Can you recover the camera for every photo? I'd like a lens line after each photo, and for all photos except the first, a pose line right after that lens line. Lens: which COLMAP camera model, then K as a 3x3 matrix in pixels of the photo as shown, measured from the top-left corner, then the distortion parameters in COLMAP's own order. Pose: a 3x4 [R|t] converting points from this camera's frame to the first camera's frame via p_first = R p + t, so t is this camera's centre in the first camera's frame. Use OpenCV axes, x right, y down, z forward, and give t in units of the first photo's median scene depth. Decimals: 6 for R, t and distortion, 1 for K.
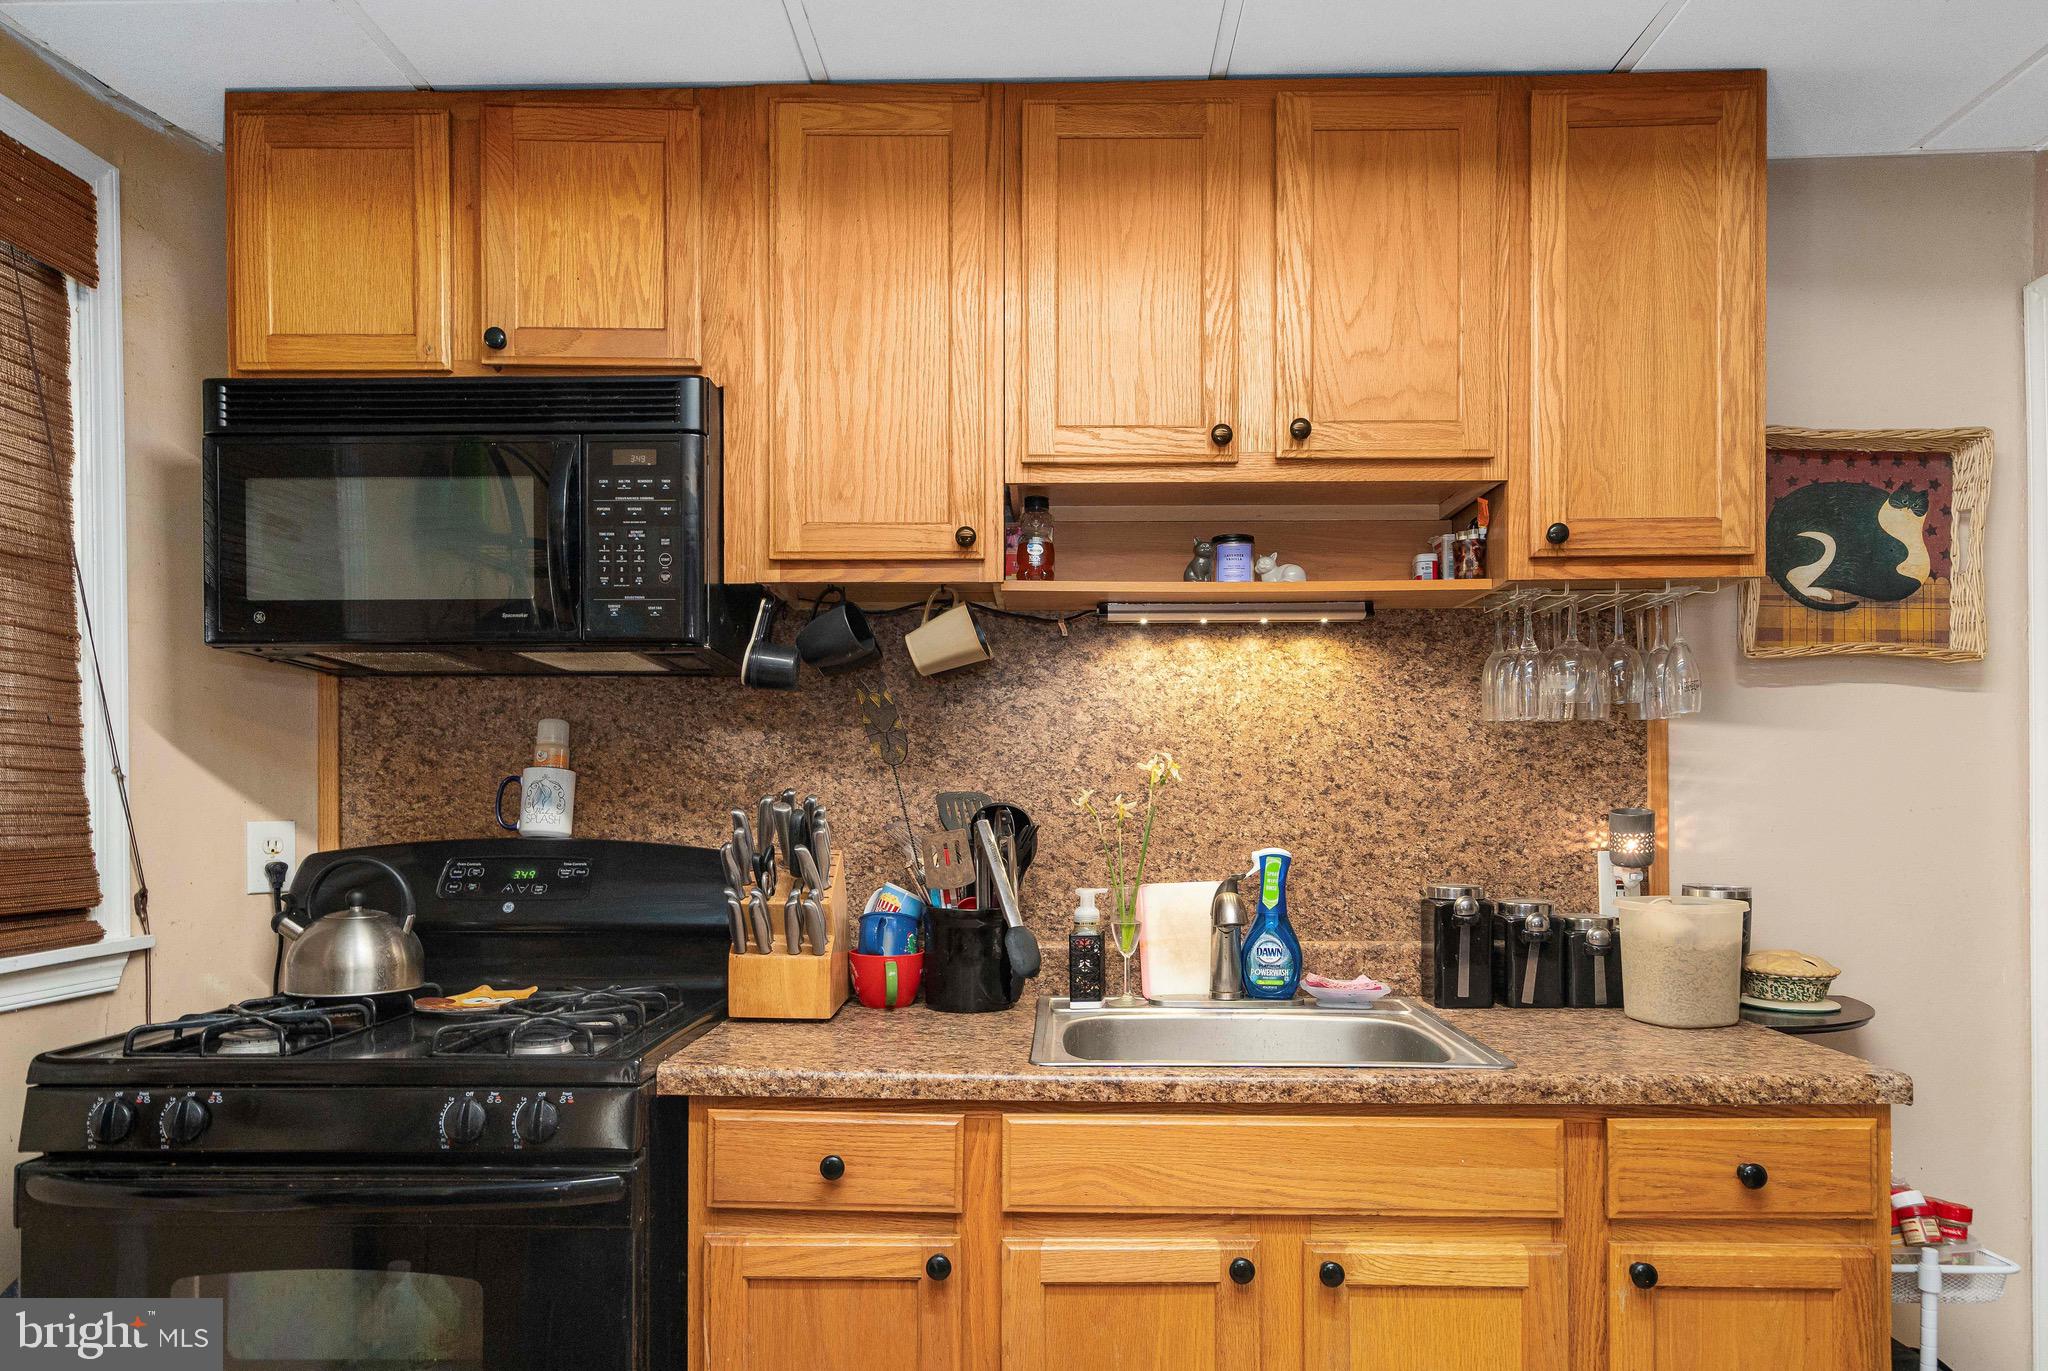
lens RADIAL K [[1302.8, 0, 1025.1], [0, 1302.8, 772.3], [0, 0, 1]] dist [0.008978, -0.001473]
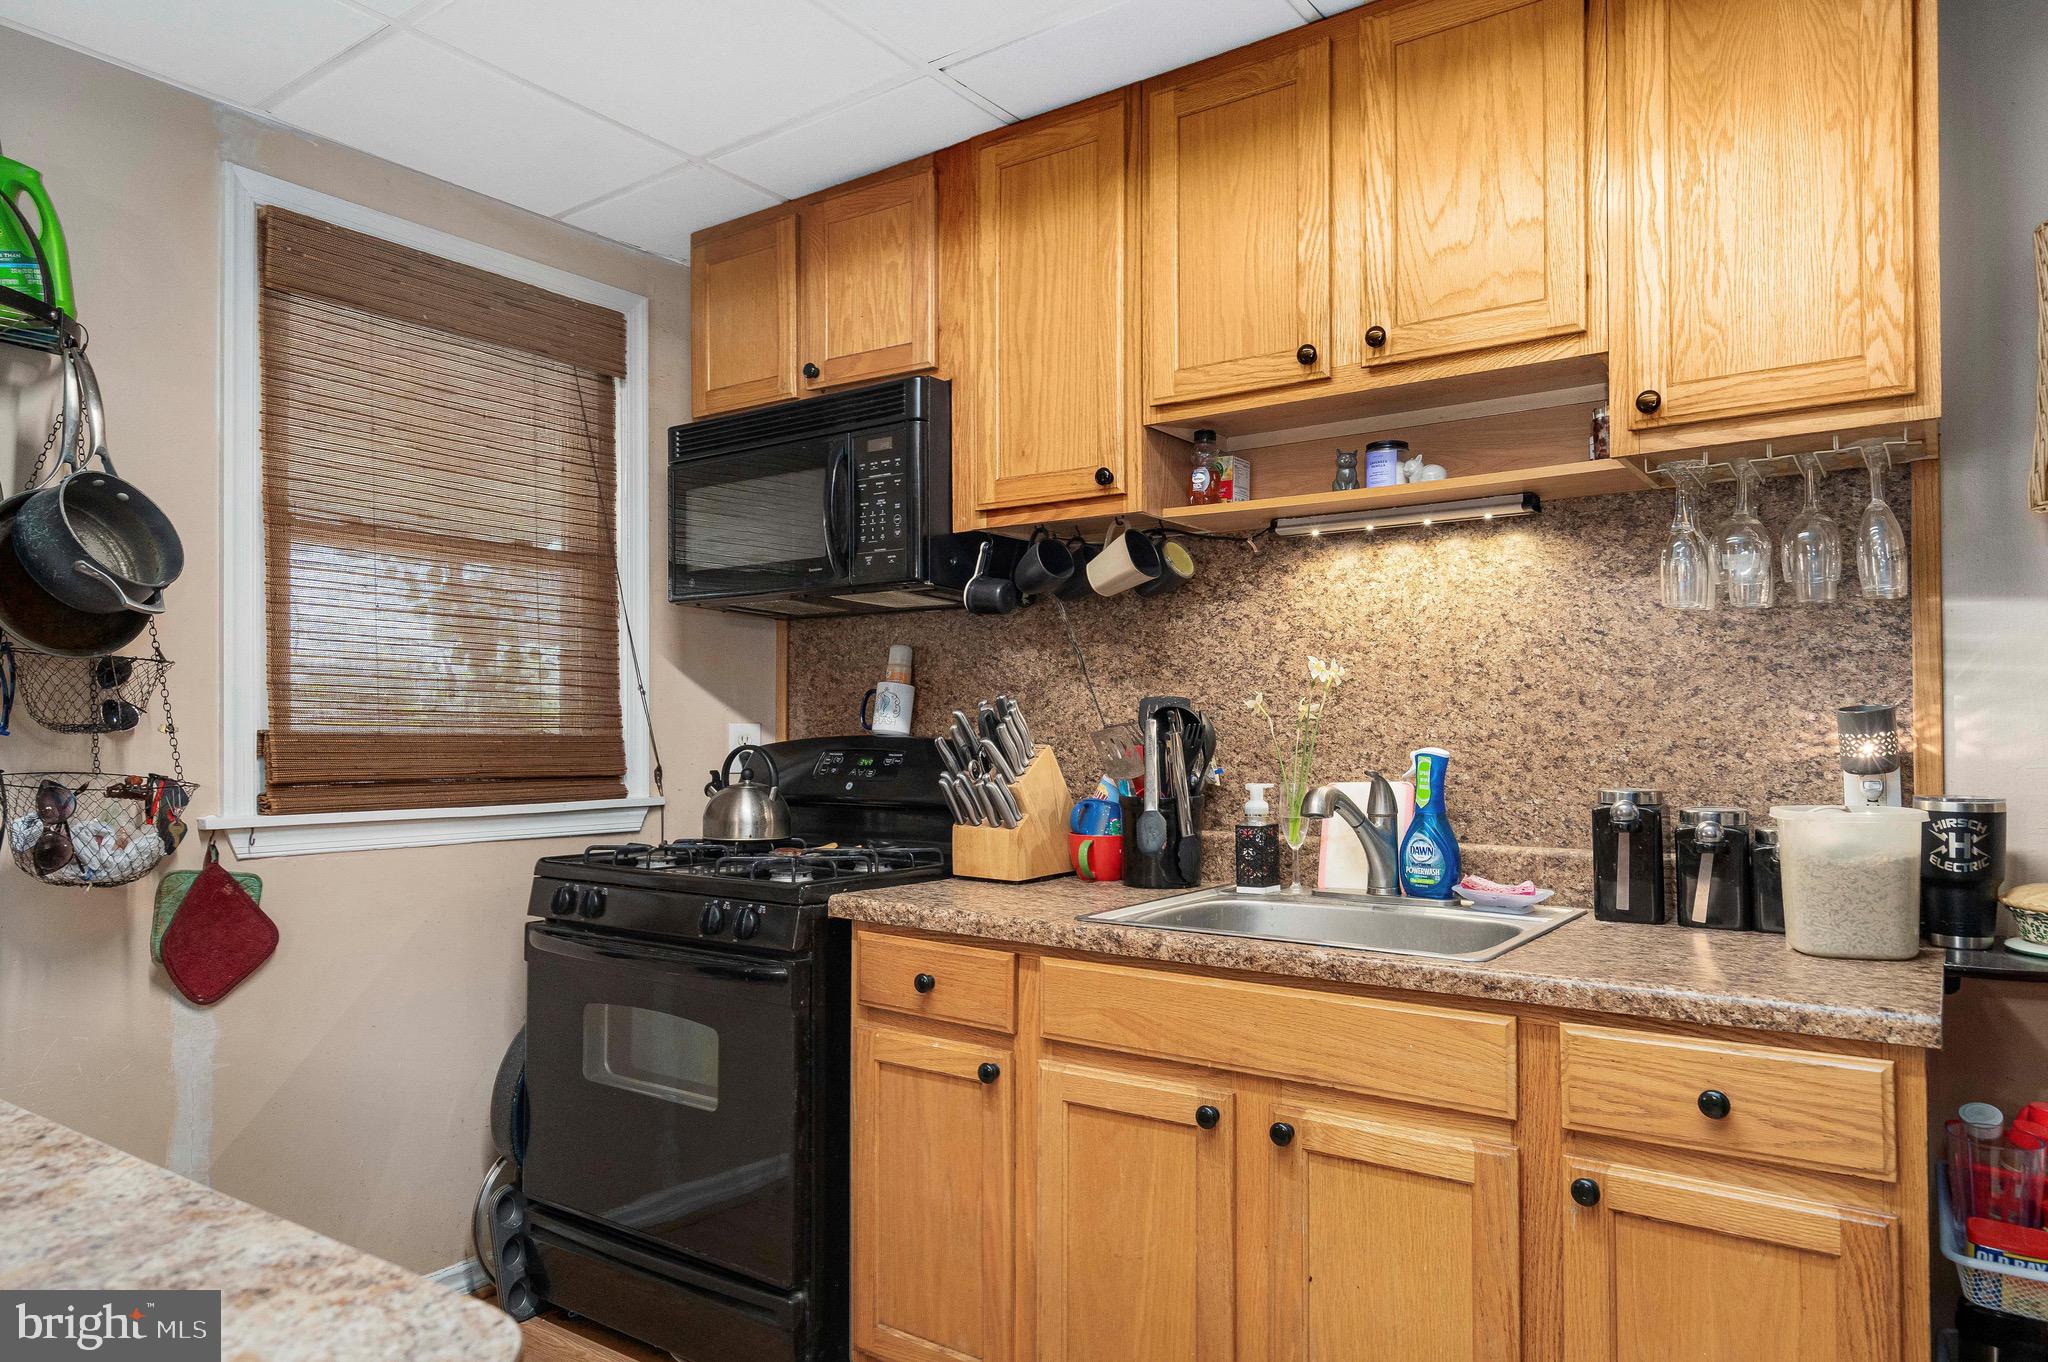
lens RADIAL K [[1290.7, 0, 1024.0], [0, 1290.7, 681.0], [0, 0, 1]] dist [0.003291, 0.001739]
pose [[0.825099, -0.020474, -0.564617, 0.538965], [0.008817, 0.999688, -0.023366, 0.029846], [0.564919, 0.014301, 0.825022, 0.003356]]
